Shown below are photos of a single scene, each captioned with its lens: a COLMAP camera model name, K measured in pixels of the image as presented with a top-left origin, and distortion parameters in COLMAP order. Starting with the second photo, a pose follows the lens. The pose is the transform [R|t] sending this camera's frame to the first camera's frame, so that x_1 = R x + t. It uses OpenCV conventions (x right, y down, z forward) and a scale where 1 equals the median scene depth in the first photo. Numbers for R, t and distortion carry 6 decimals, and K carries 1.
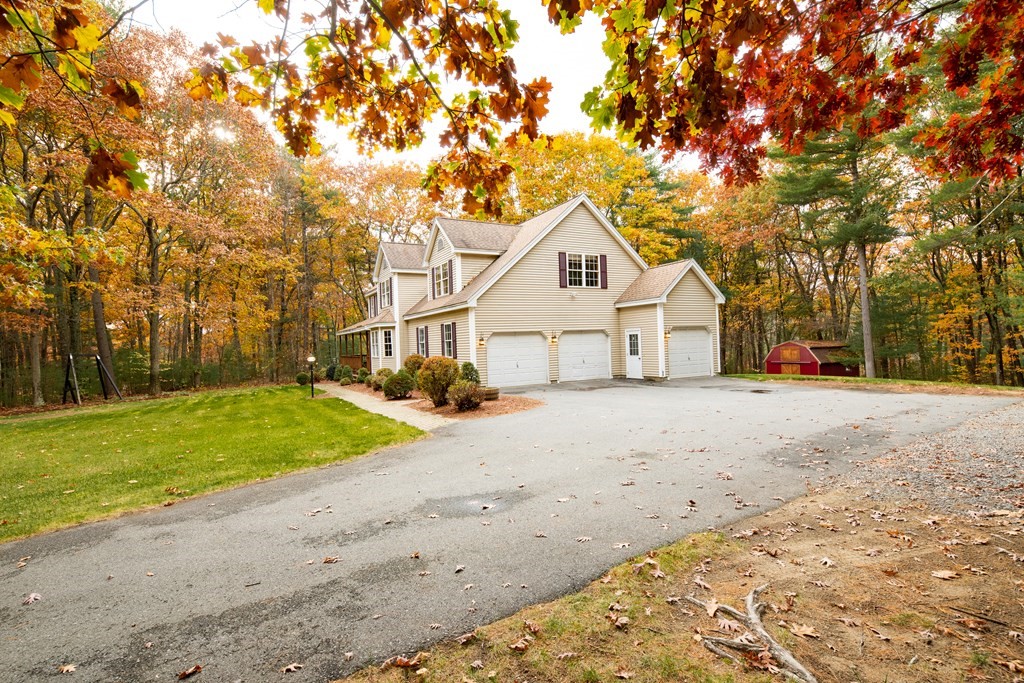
lens RADIAL K [[496.6, 0, 511.1], [0, 496.6, 343.9], [0, 0, 1]] dist [-0.000986, -0.000197]
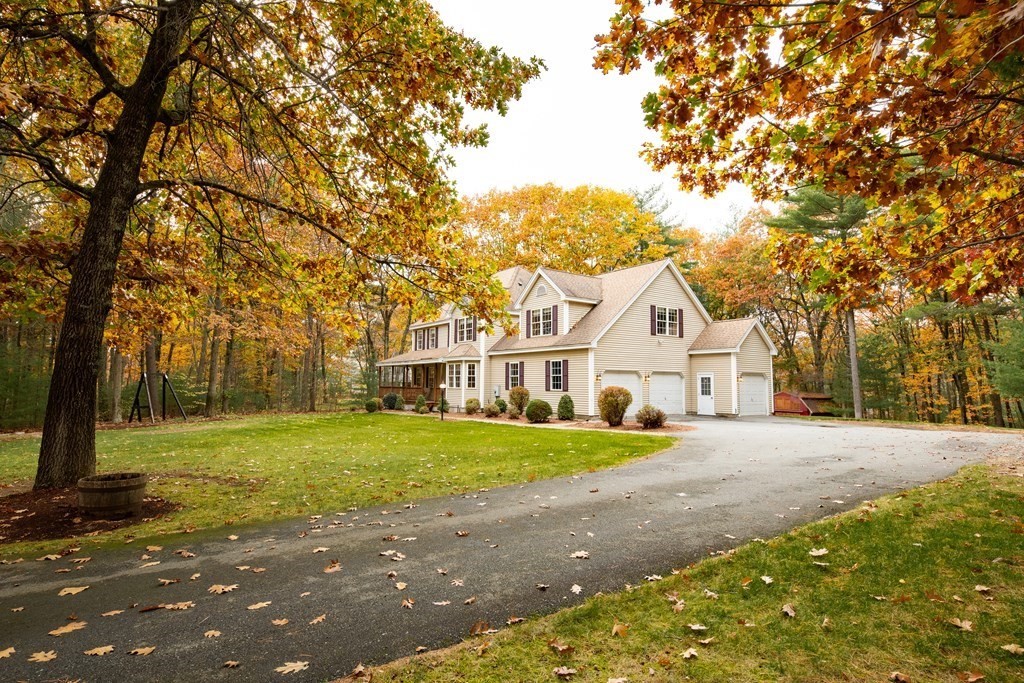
lens RADIAL K [[538.1, 0, 512.1], [0, 538.1, 341.1], [0, 0, 1]] dist [0.003303, 0.000753]
pose [[0.991302, 0.053731, 0.120137, -0.367964], [-0.043572, 0.995372, -0.085645, 0.024887], [-0.124183, 0.079665, 0.989056, -0.217125]]
